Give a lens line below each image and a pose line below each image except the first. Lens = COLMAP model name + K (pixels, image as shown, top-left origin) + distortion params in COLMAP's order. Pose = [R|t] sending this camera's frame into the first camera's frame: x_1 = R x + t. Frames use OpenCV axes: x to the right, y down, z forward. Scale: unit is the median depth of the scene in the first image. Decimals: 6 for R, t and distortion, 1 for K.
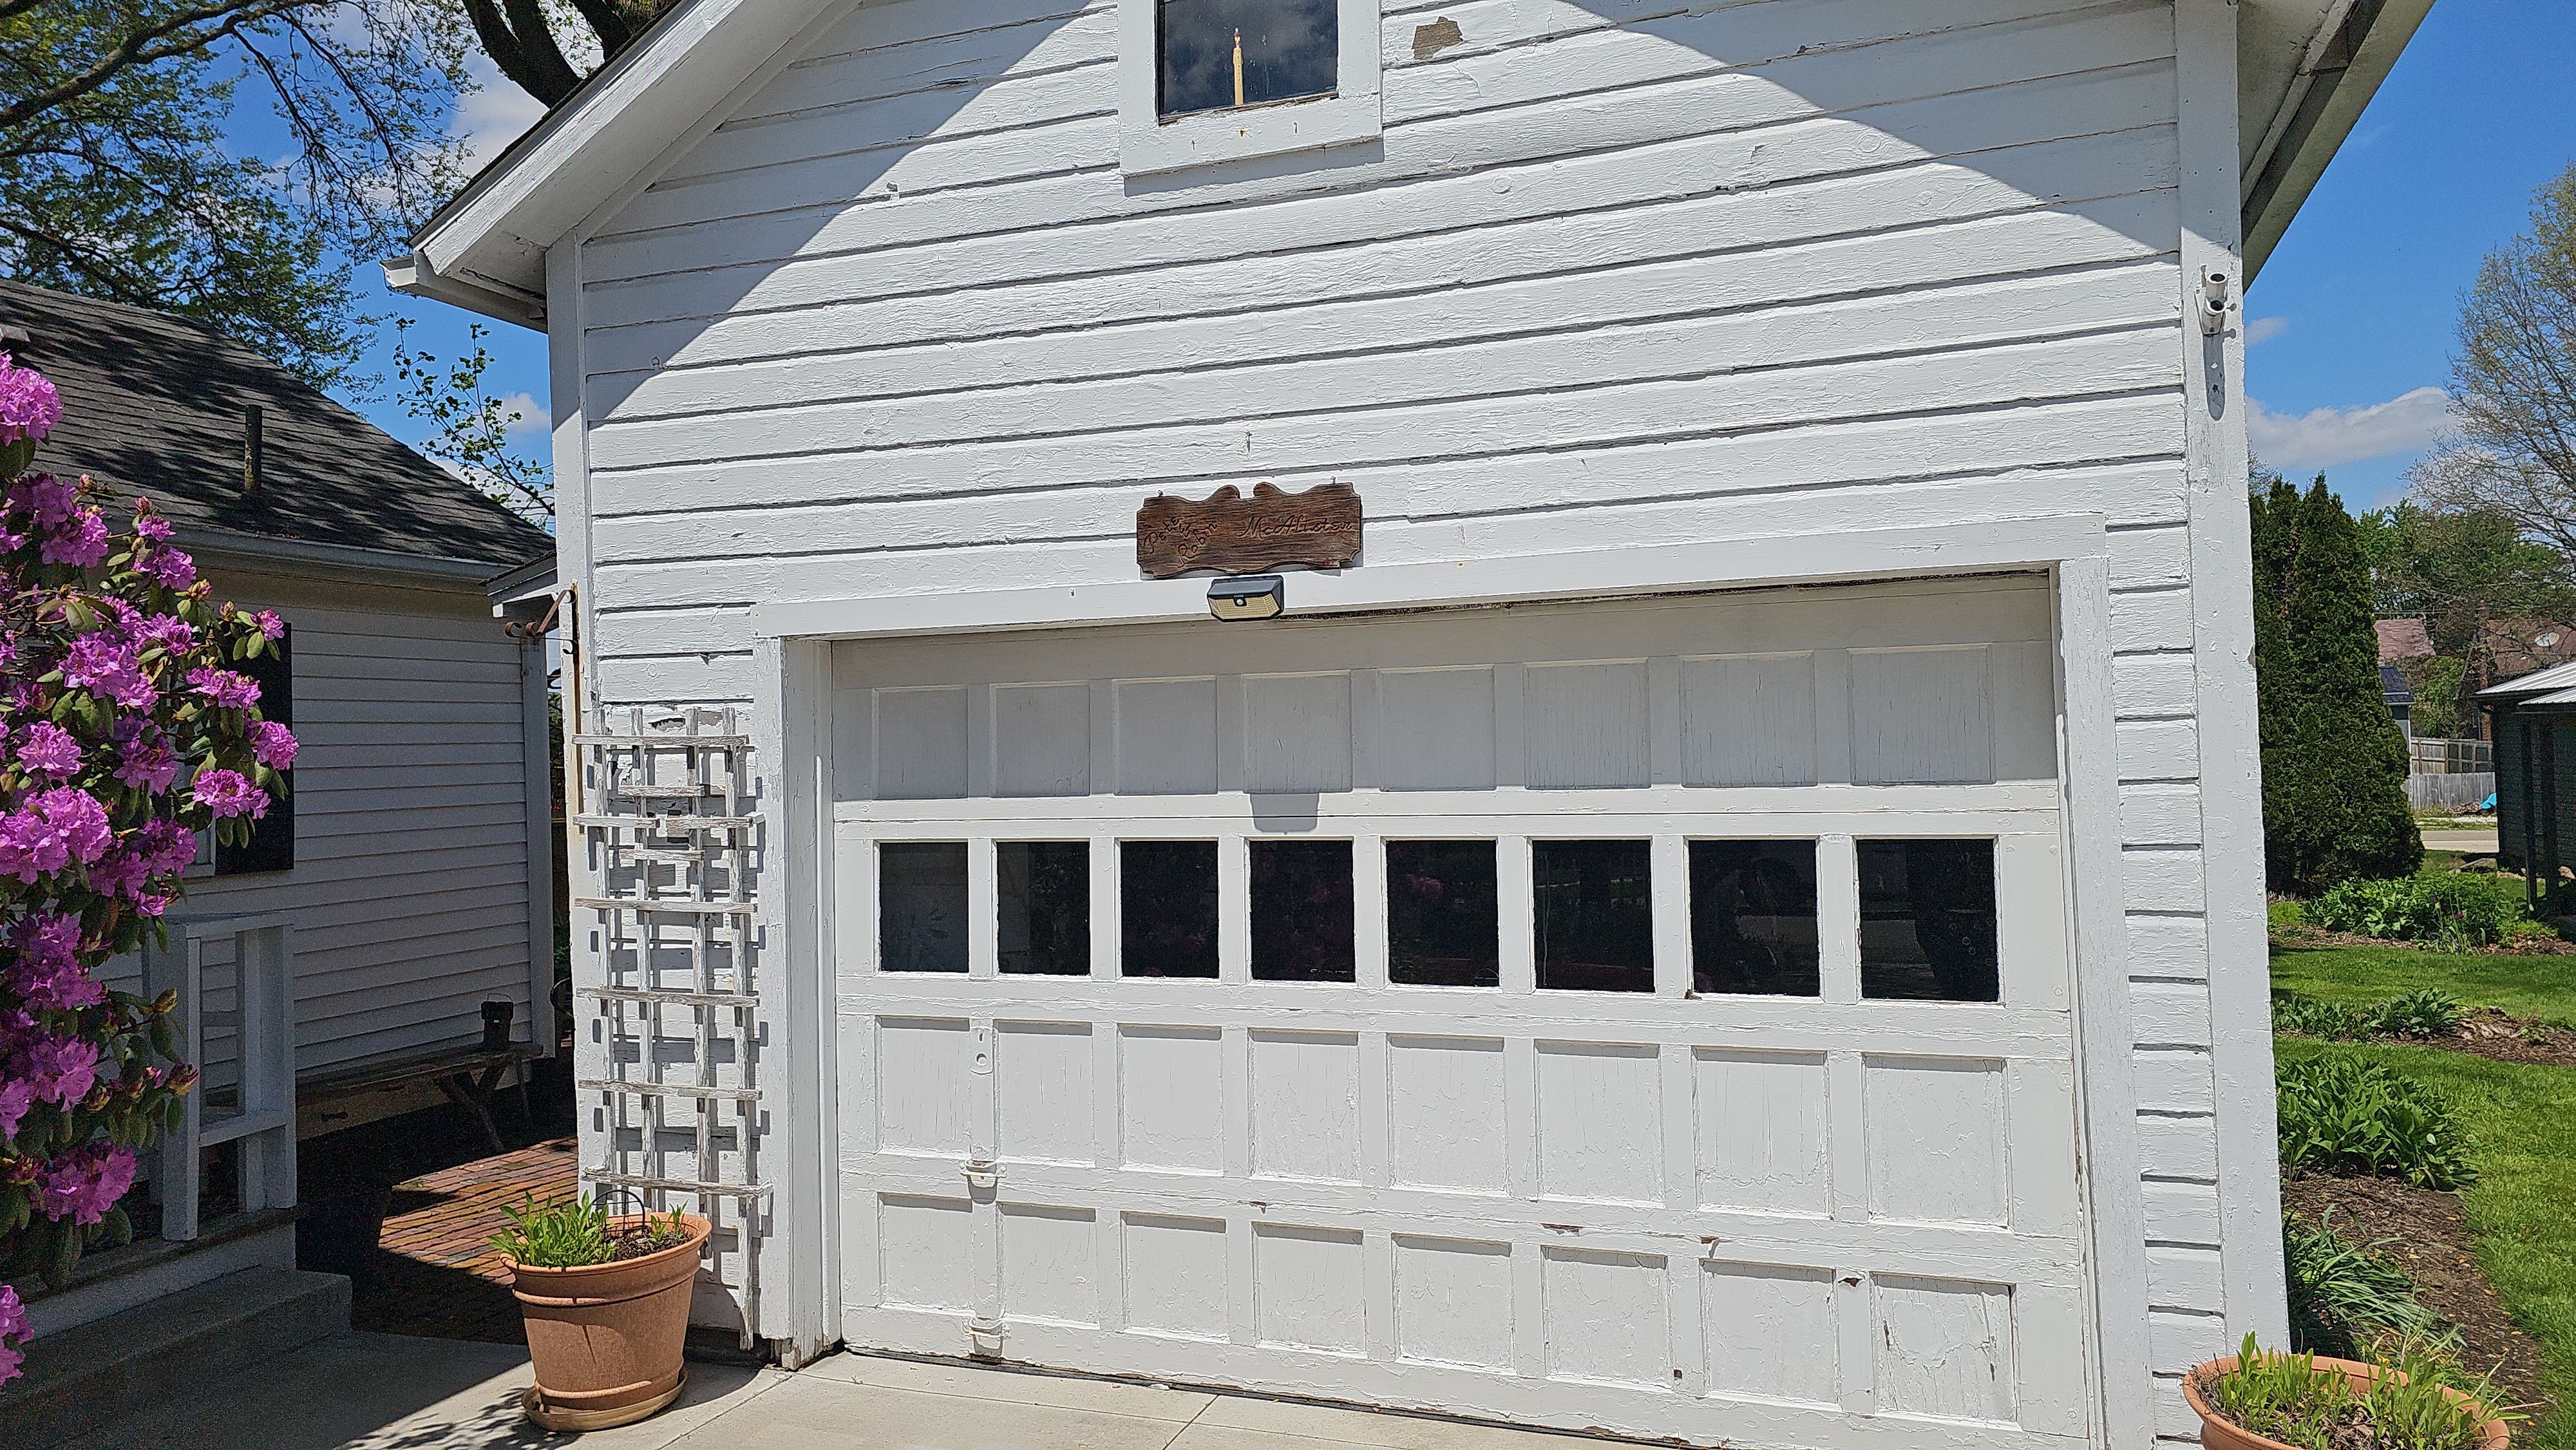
lens RADIAL K [[1827.5, 0, 1255.5], [0, 1827.5, 777.9], [0, 0, 1]] dist [0.065267, -0.062006]
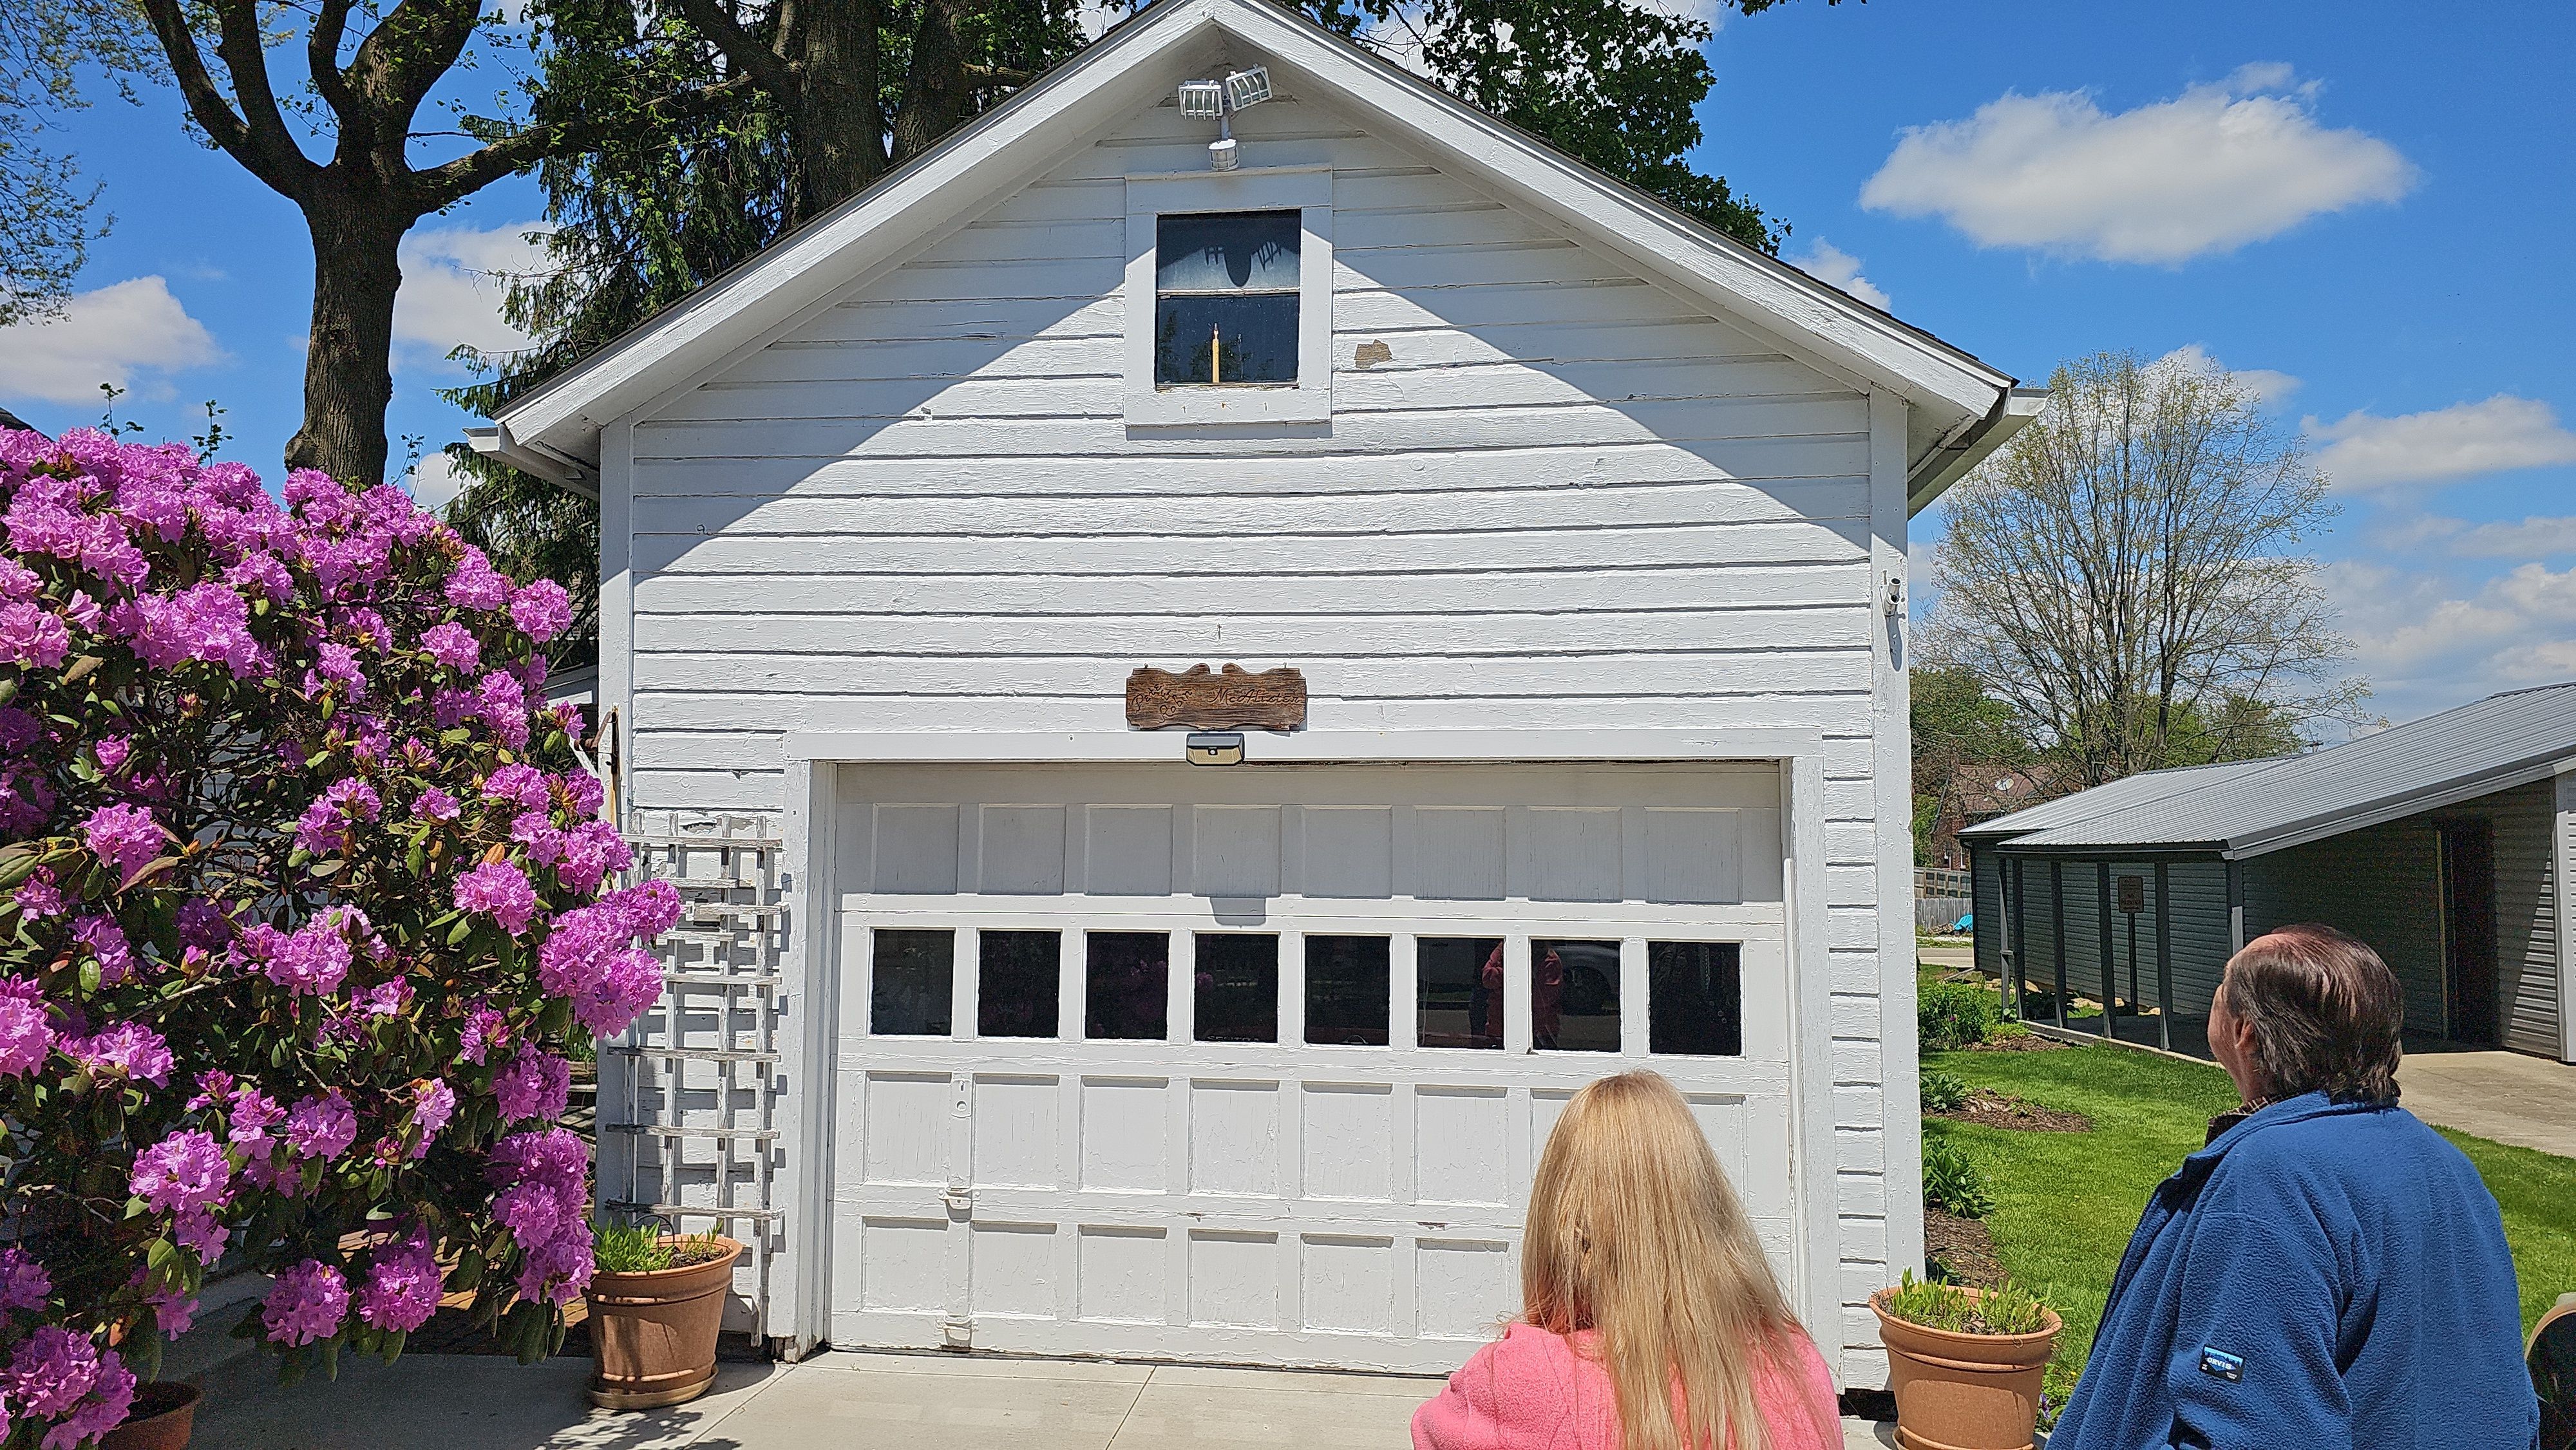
lens RADIAL K [[1861.3, 0, 1246.6], [0, 1861.3, 809.4], [0, 0, 1]] dist [0.070888, -0.104537]
pose [[0.973655, 0.035533, 0.225240, -0.260108], [-0.027433, 0.998863, -0.038990, -0.003040], [-0.226369, 0.031784, 0.973523, -0.289112]]
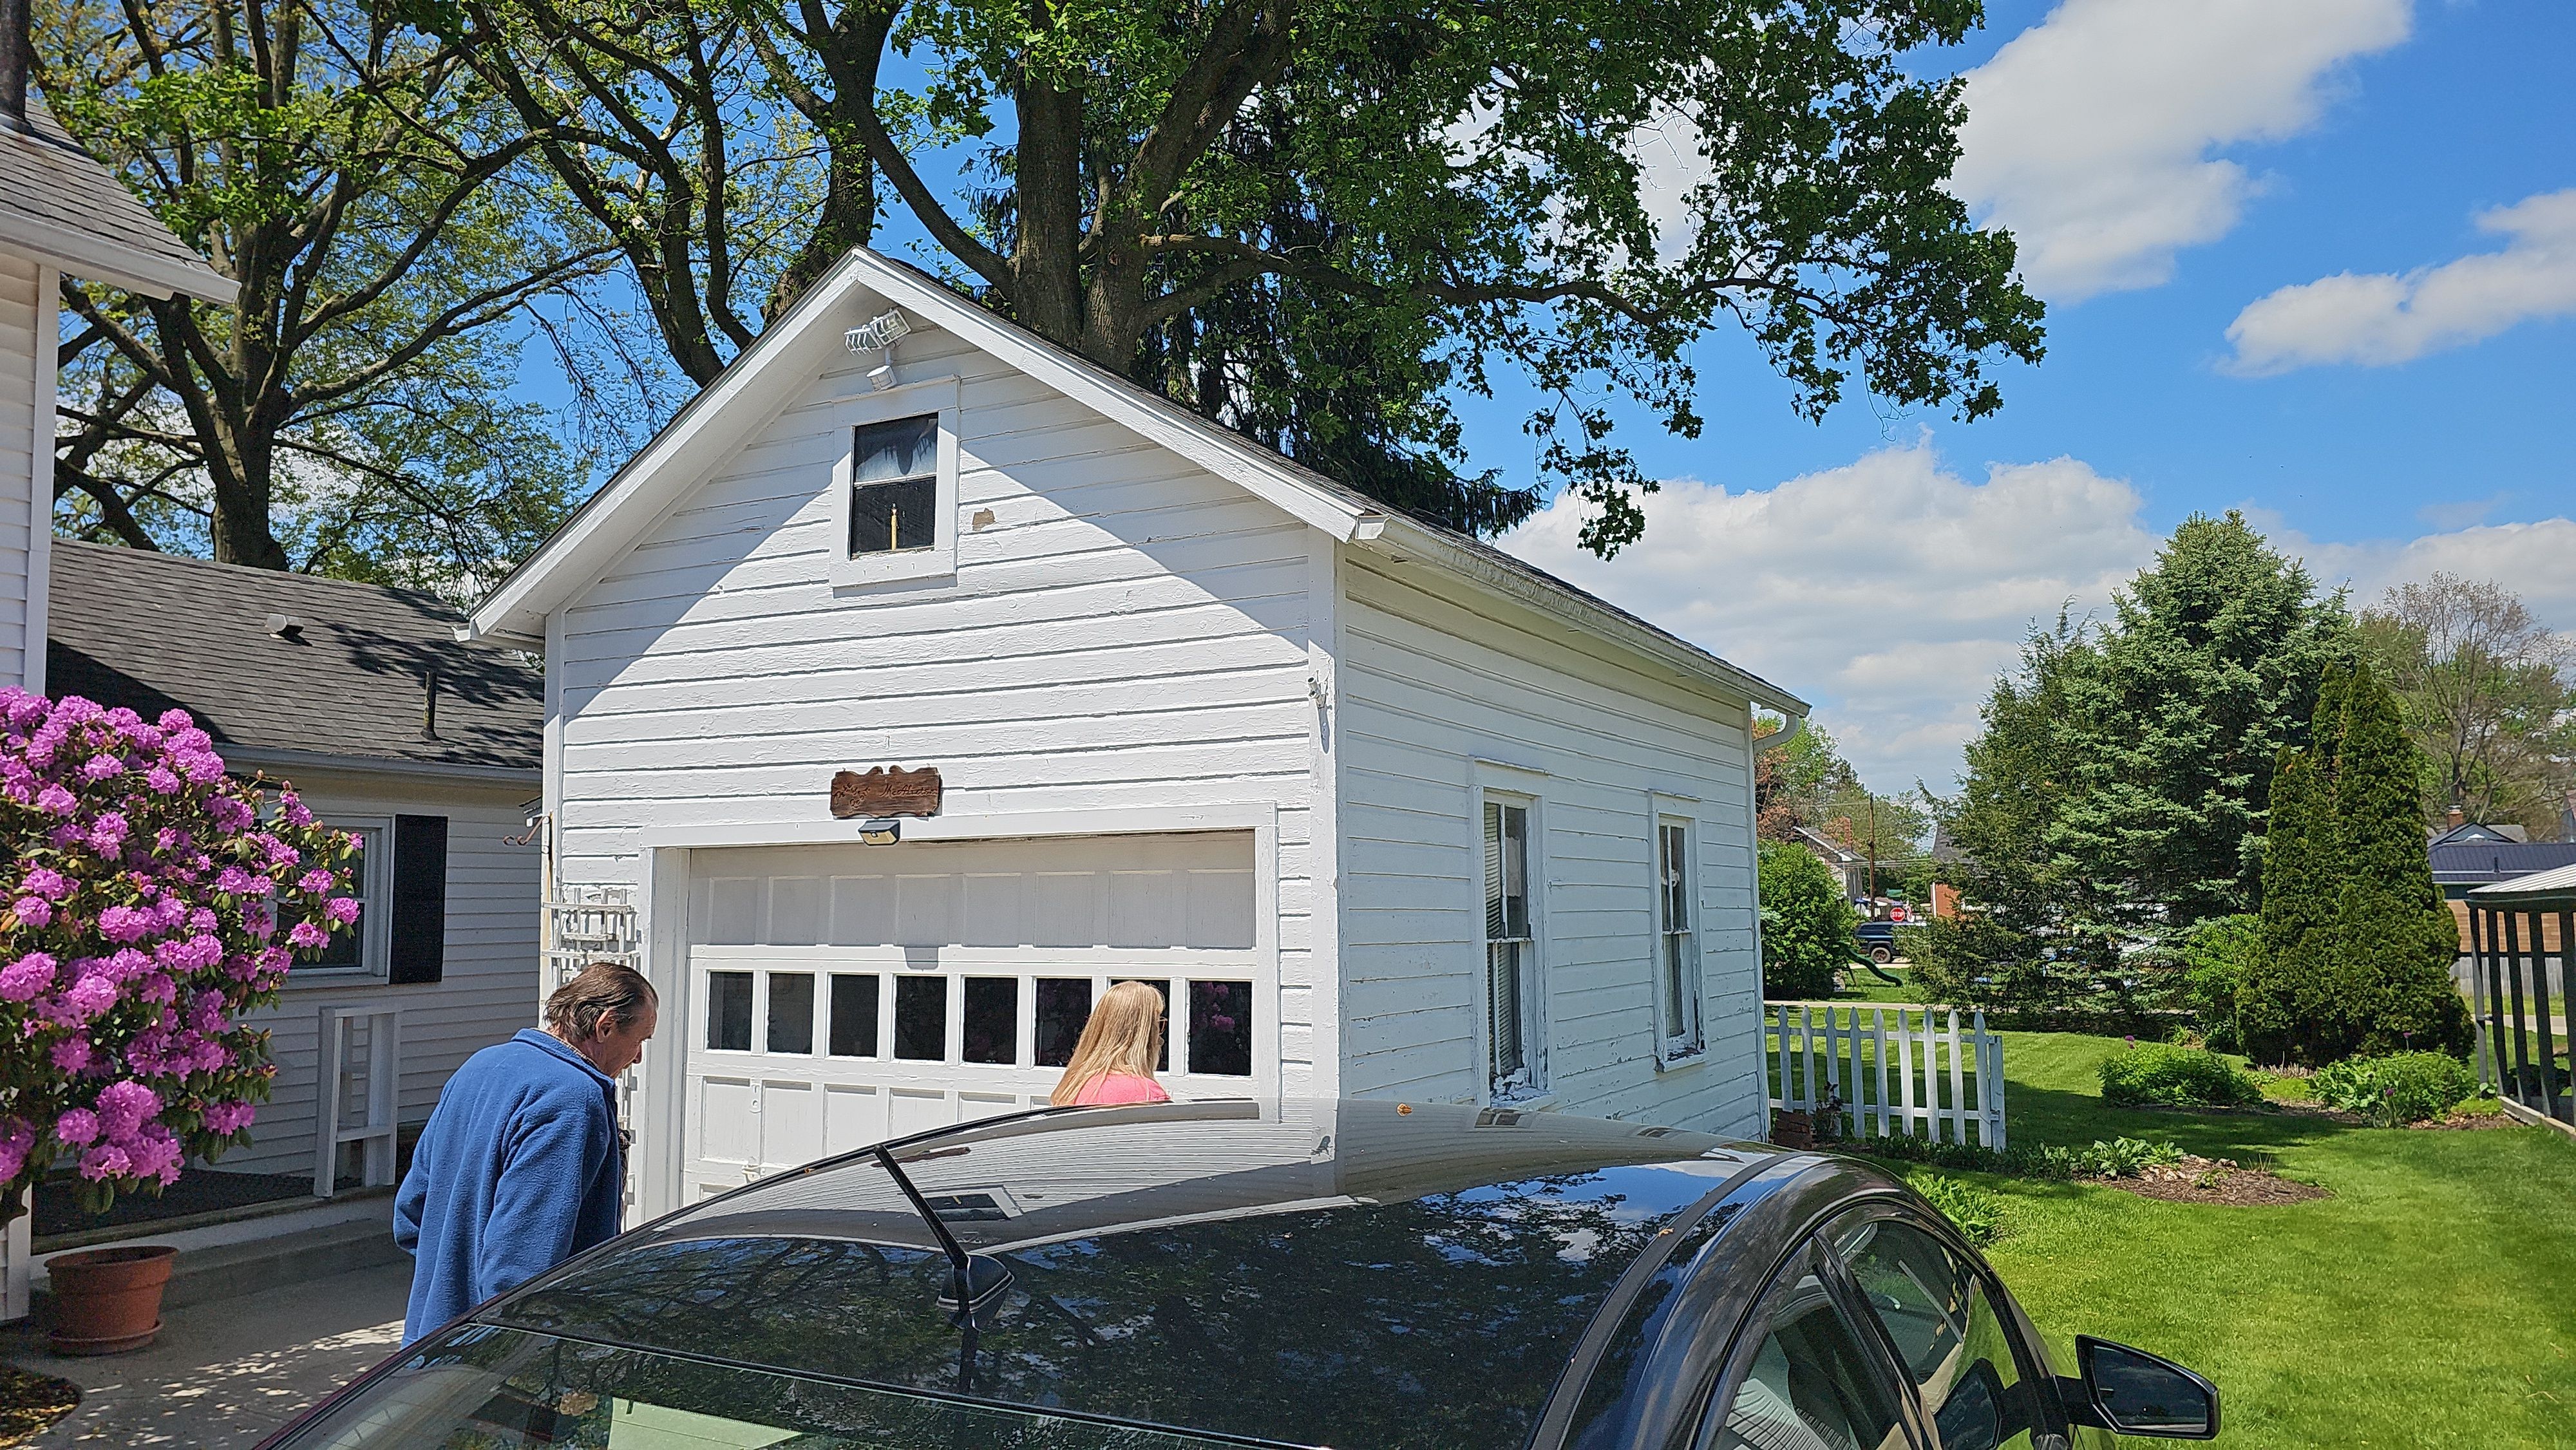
lens RADIAL K [[1919.8, 0, 1234.2], [0, 1919.8, 803.6], [0, 0, 1]] dist [0.009895, 0.003115]
pose [[0.985790, 0.011565, -0.167582, 0.567830], [-0.022360, 0.997784, -0.062668, -0.018057], [0.166486, 0.065525, 0.983864, -0.655652]]
